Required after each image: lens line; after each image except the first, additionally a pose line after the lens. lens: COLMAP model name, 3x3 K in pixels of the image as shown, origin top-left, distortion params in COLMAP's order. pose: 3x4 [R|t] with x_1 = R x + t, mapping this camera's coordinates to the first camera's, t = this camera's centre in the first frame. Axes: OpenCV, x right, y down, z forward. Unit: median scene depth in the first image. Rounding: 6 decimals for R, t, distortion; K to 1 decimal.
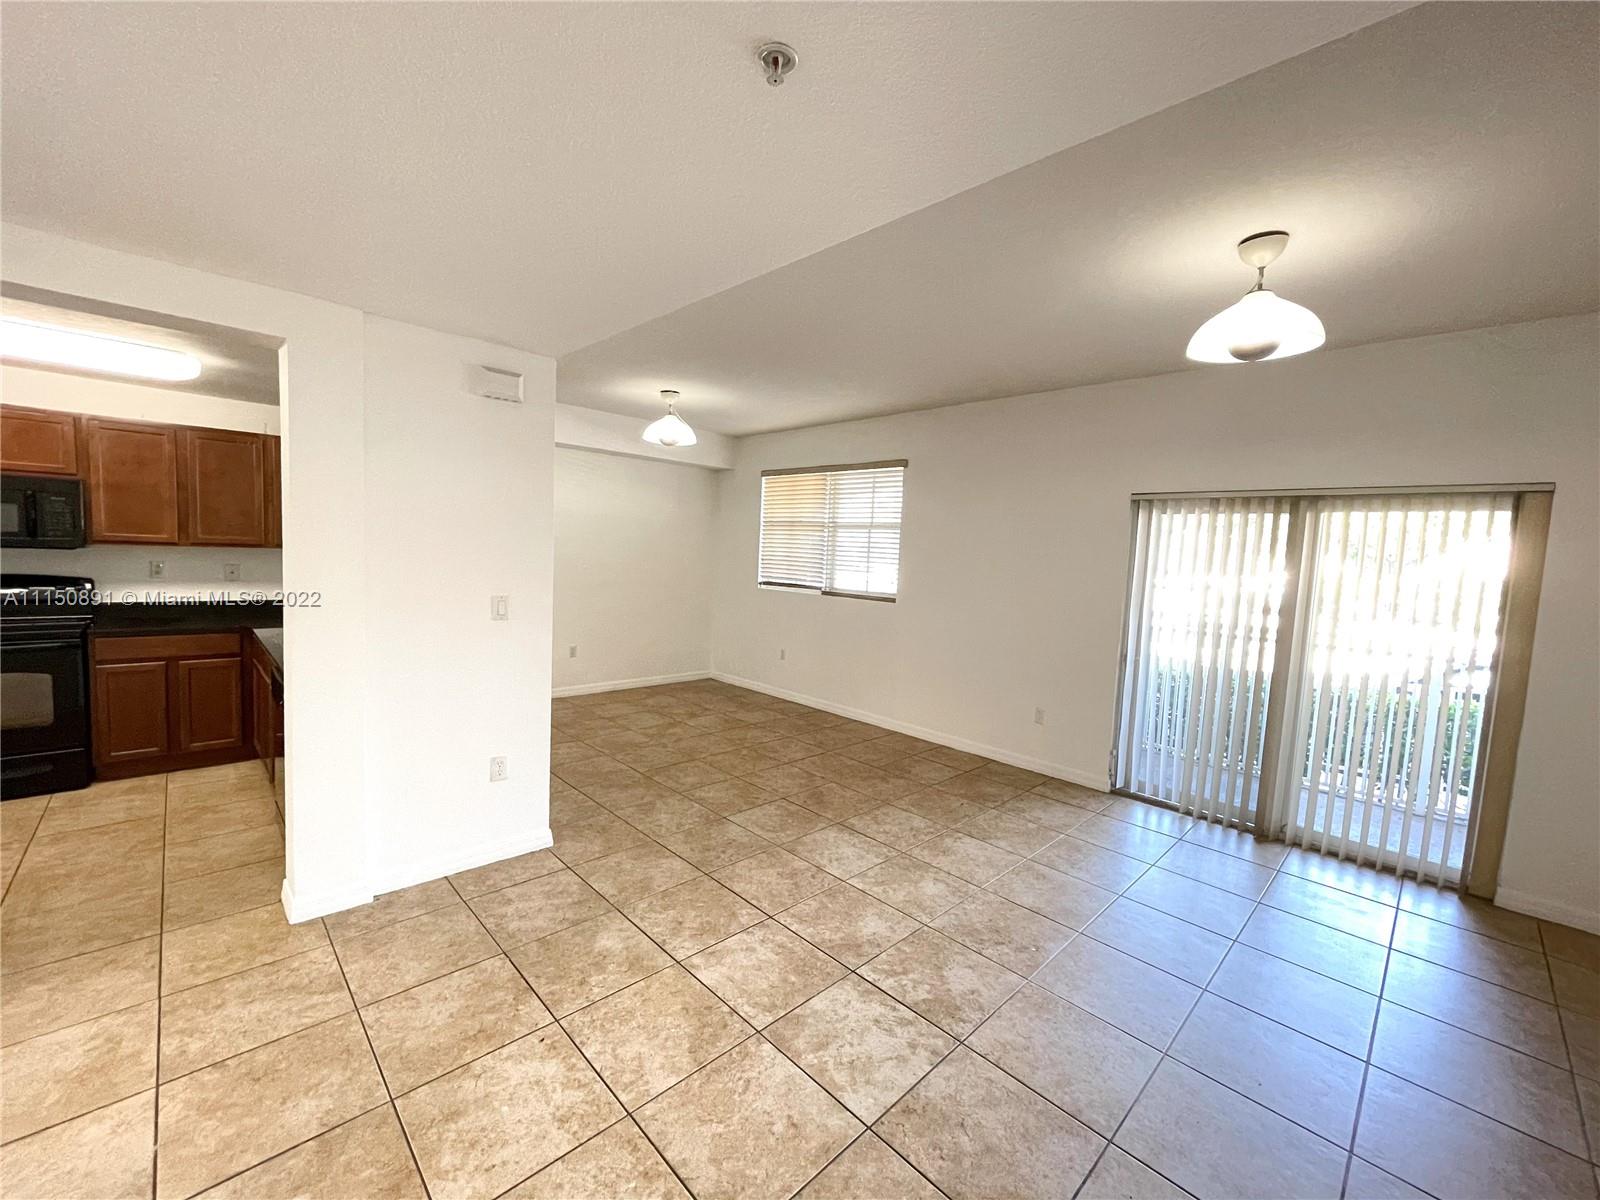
lens RADIAL K [[645.2, 0, 800.0], [0, 645.2, 600.0], [0, 0, 1]] dist [0.000219, -0.000010]
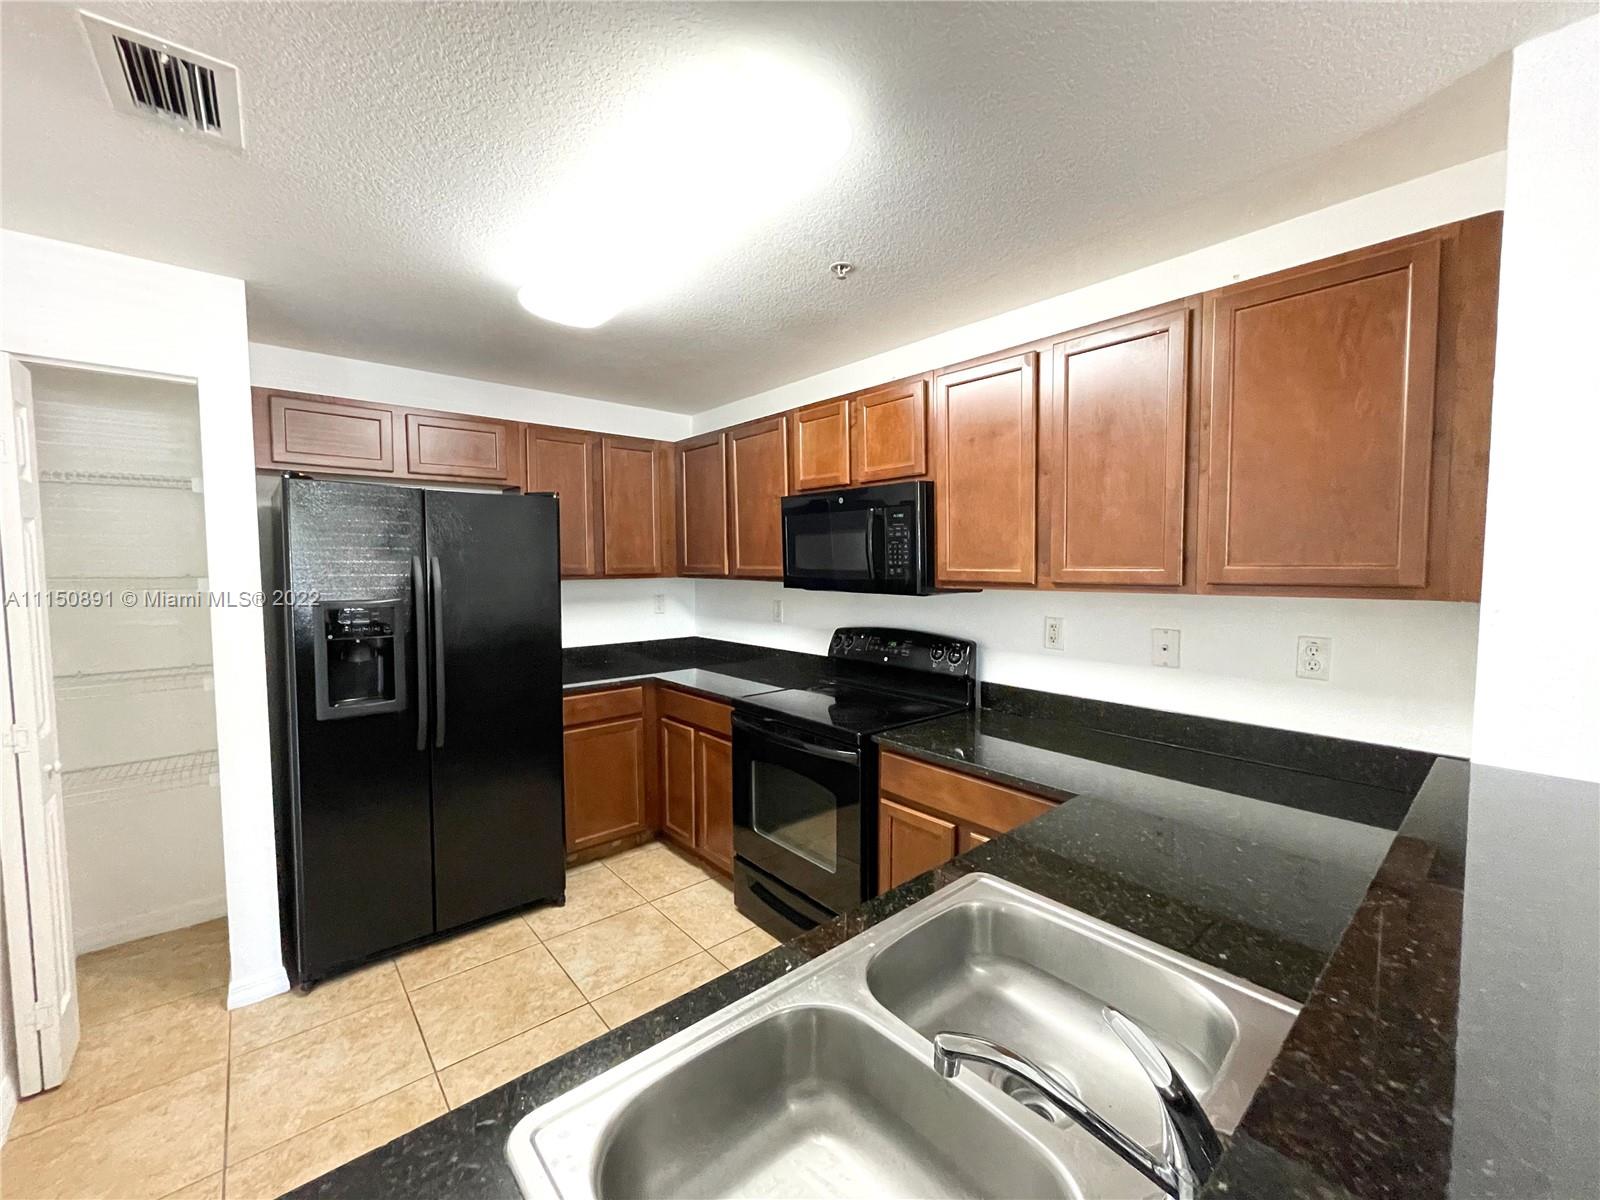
lens RADIAL K [[645.2, 0, 800.0], [0, 645.2, 600.0], [0, 0, 1]] dist [0.000219, -0.000010]
pose [[-0.053933, 0.015002, -0.998432, -0.483323], [-0.077241, 0.996828, 0.019150, -0.075278], [0.995553, 0.078153, -0.052603, 0.889059]]
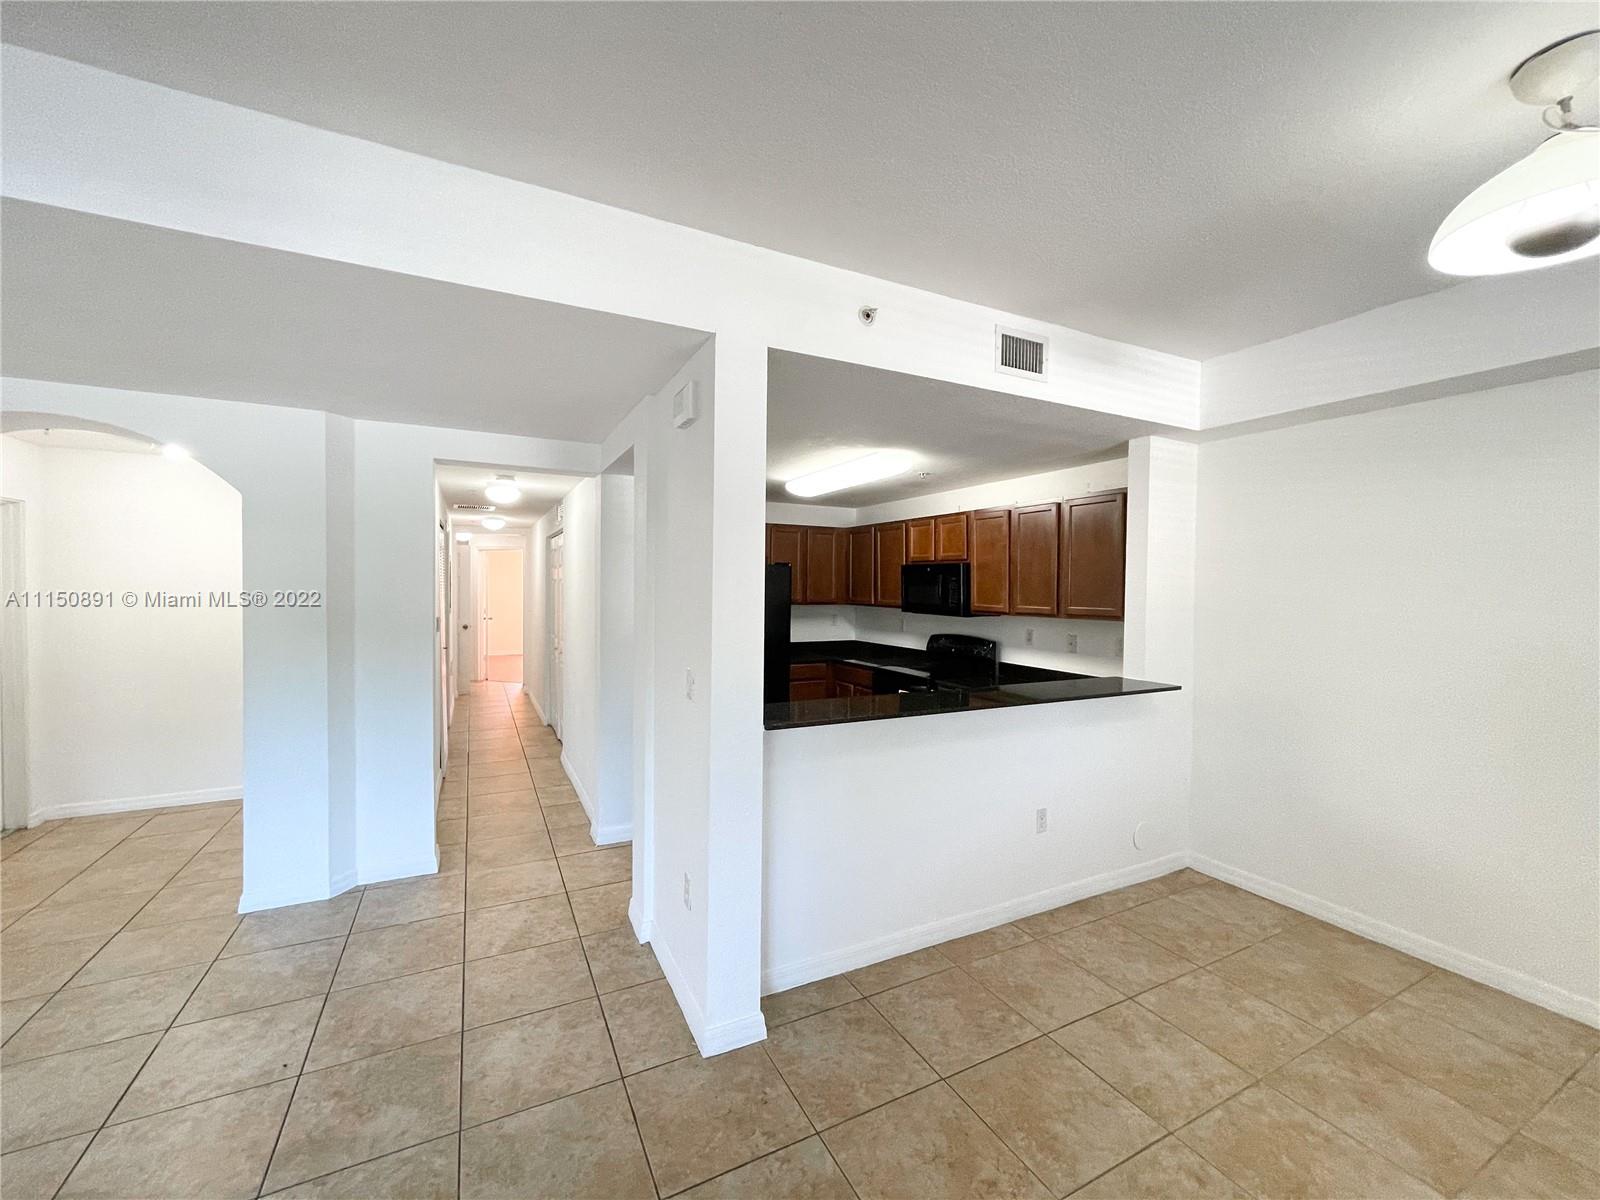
lens RADIAL K [[645.2, 0, 800.0], [0, 645.2, 600.0], [0, 0, 1]] dist [0.000219, -0.000010]
pose [[-0.292661, -0.024691, -0.955897, 0.194954], [-0.098500, 0.995127, 0.004452, -0.084066], [0.951129, 0.095459, -0.293667, 1.030905]]
